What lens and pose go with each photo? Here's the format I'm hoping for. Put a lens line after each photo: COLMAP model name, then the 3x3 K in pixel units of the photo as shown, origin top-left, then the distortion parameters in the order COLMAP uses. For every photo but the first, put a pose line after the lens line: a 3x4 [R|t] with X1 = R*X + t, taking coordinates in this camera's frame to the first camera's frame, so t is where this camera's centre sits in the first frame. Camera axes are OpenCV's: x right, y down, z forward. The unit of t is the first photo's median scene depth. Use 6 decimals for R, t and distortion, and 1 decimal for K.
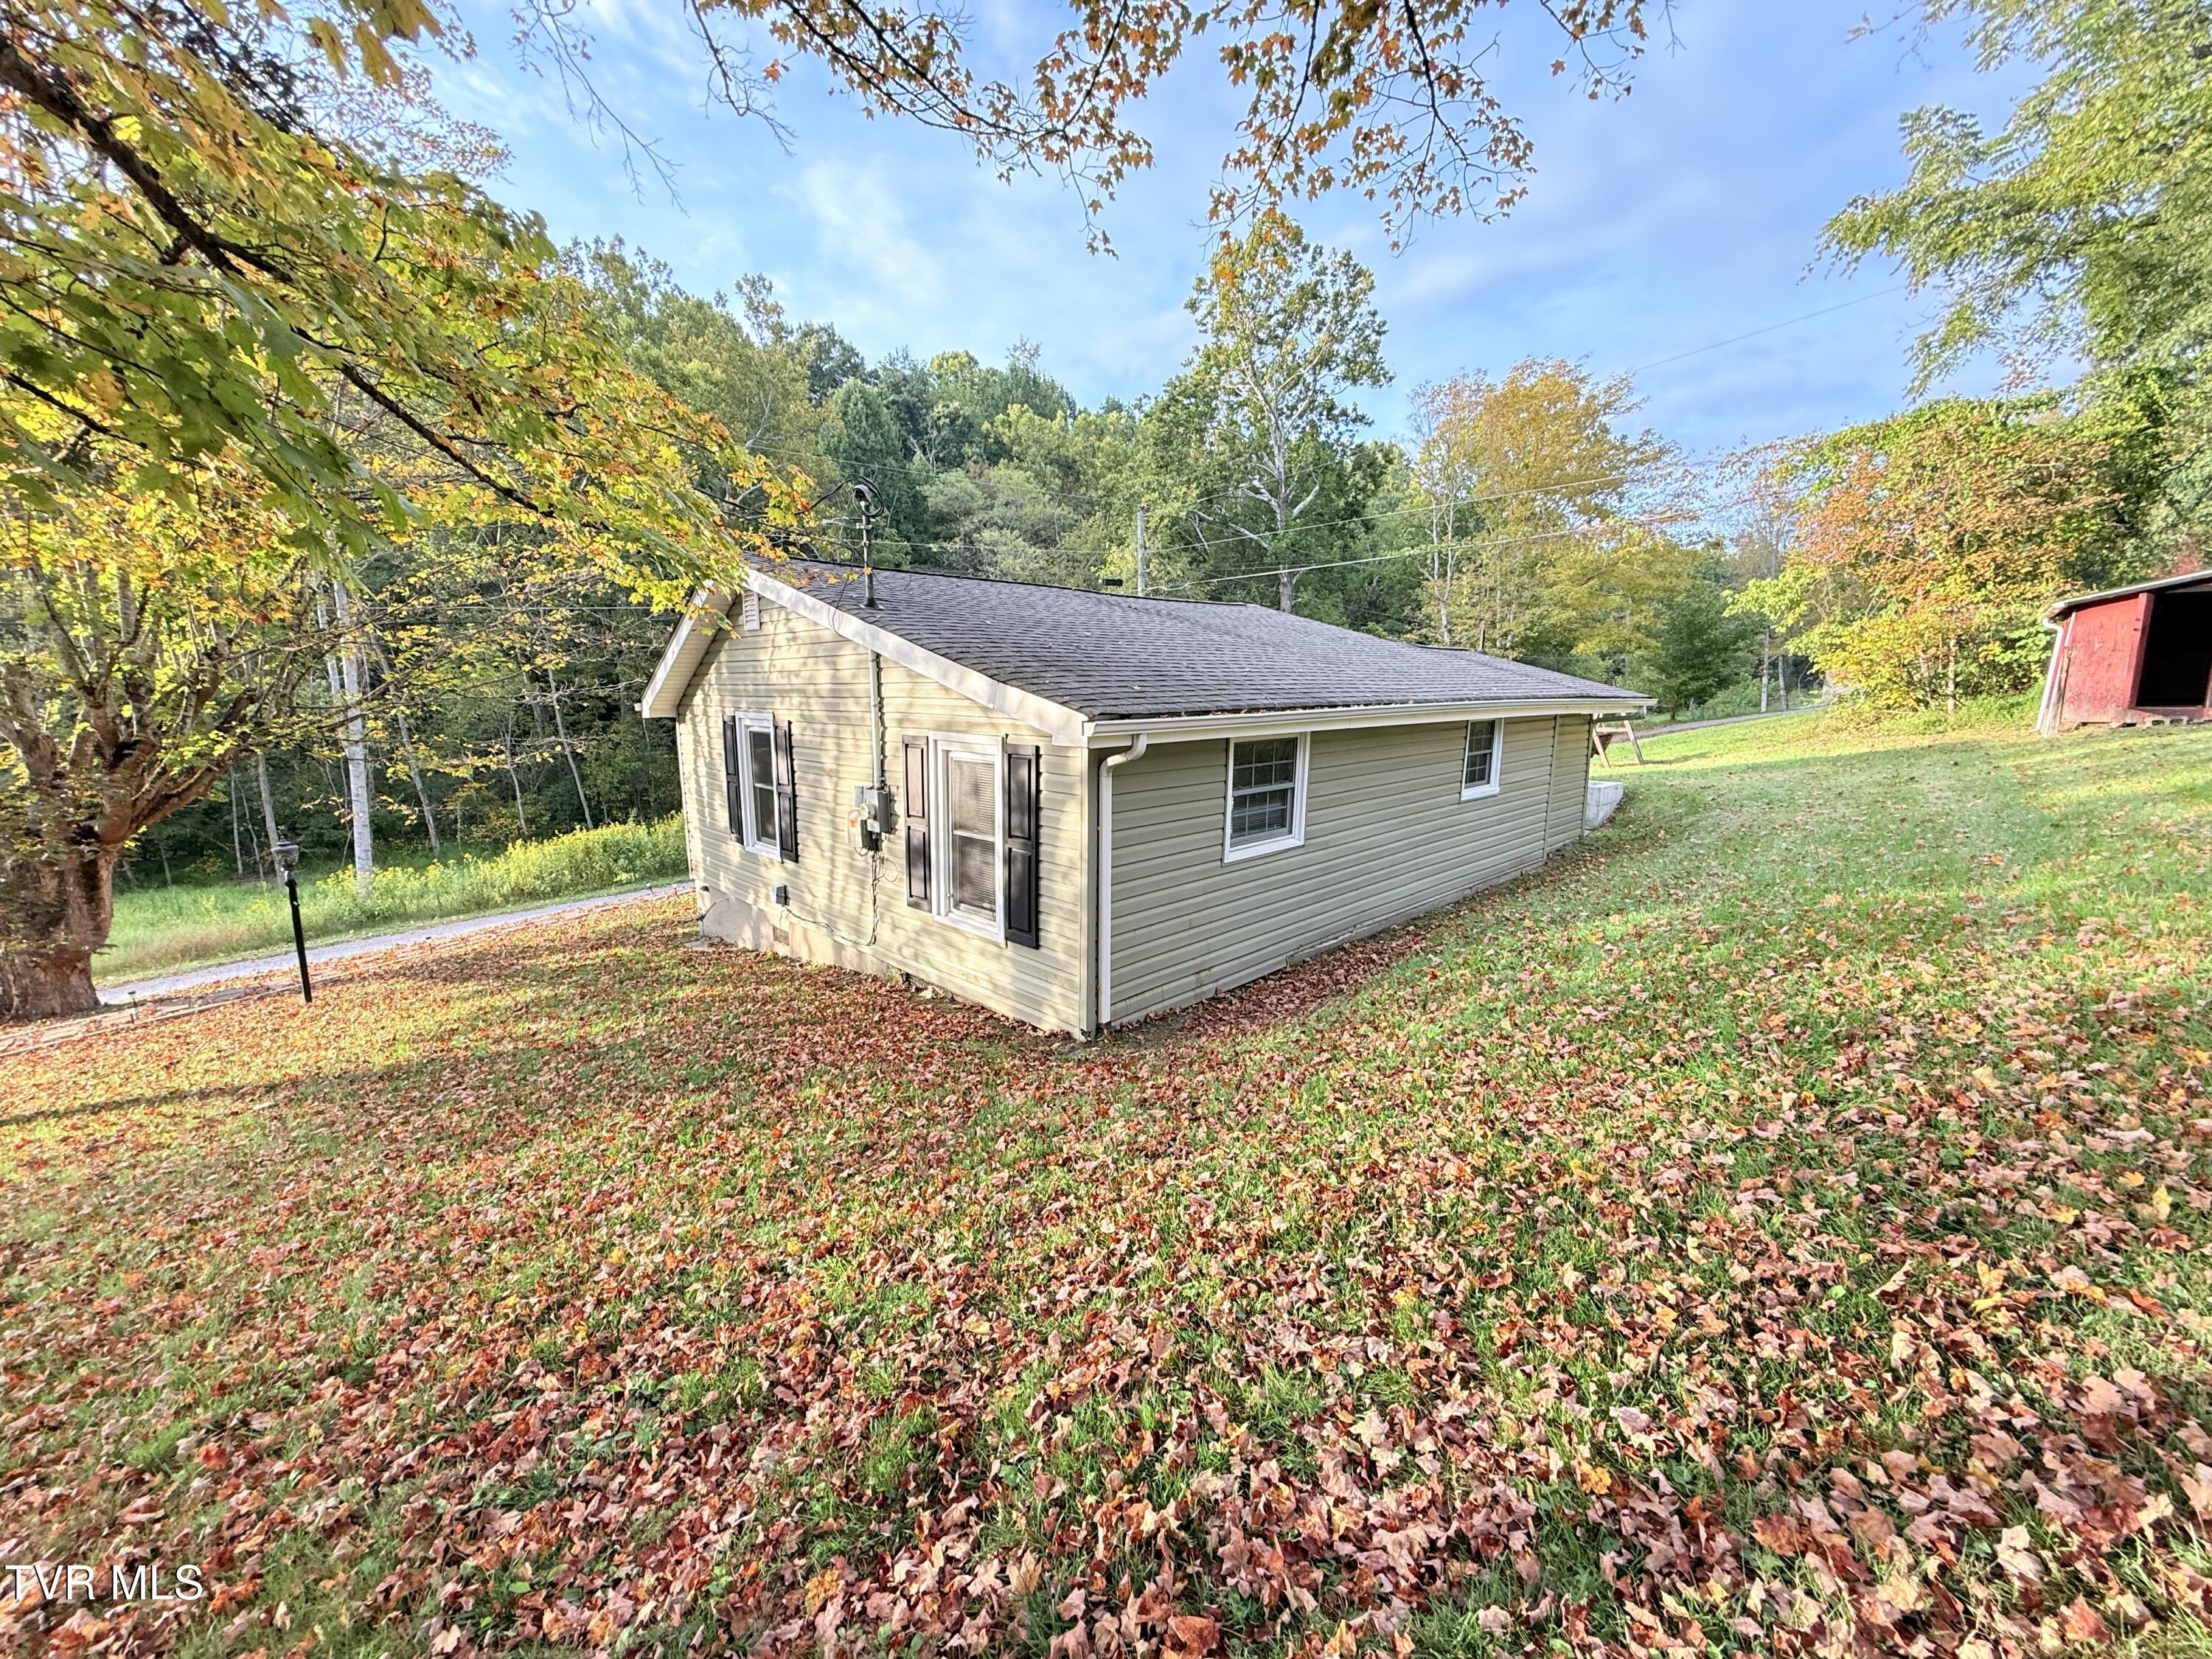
lens RADIAL K [[884.1, 0, 1098.6], [0, 884.1, 835.4], [0, 0, 1]] dist [-0.003500, 0.001074]
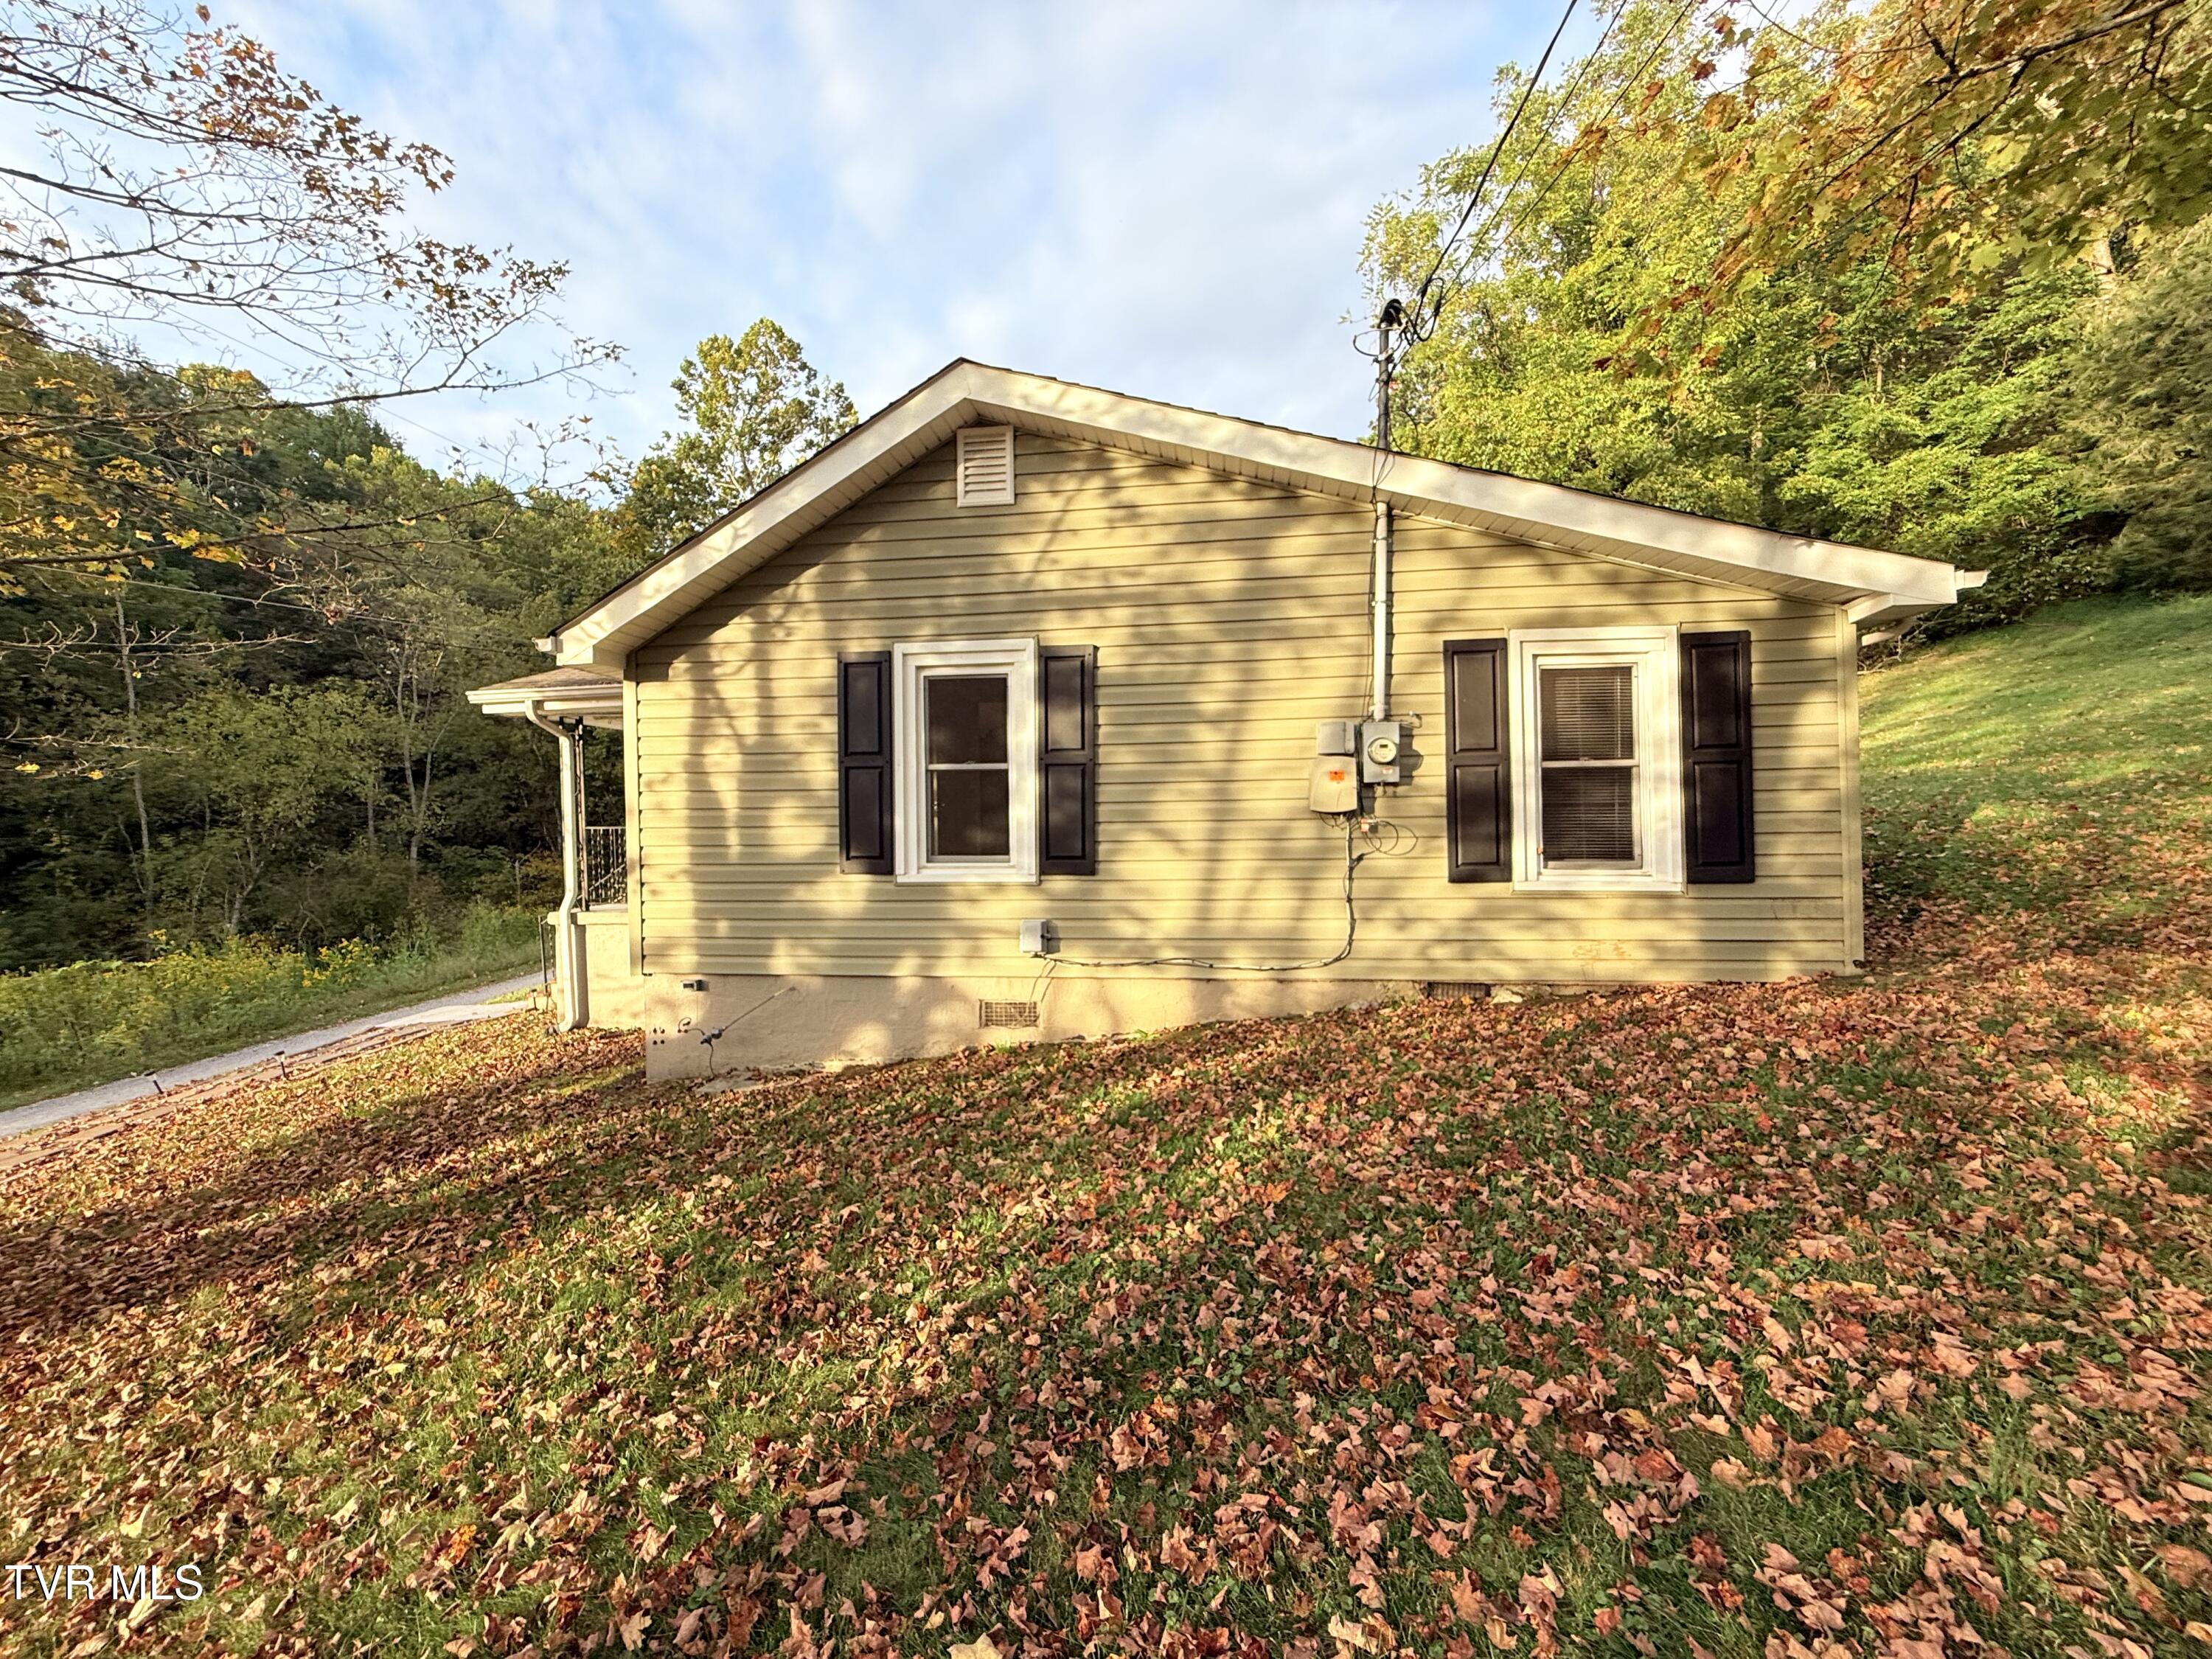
lens RADIAL K [[884.1, 0, 1103.0], [0, 884.1, 819.3], [0, 0, 1]] dist [-0.003500, 0.001074]
pose [[0.778871, -0.016441, 0.626969, -0.767610], [0.121161, 0.984770, -0.124692, 0.074849], [-0.615370, 0.173083, 0.769001, 0.544741]]
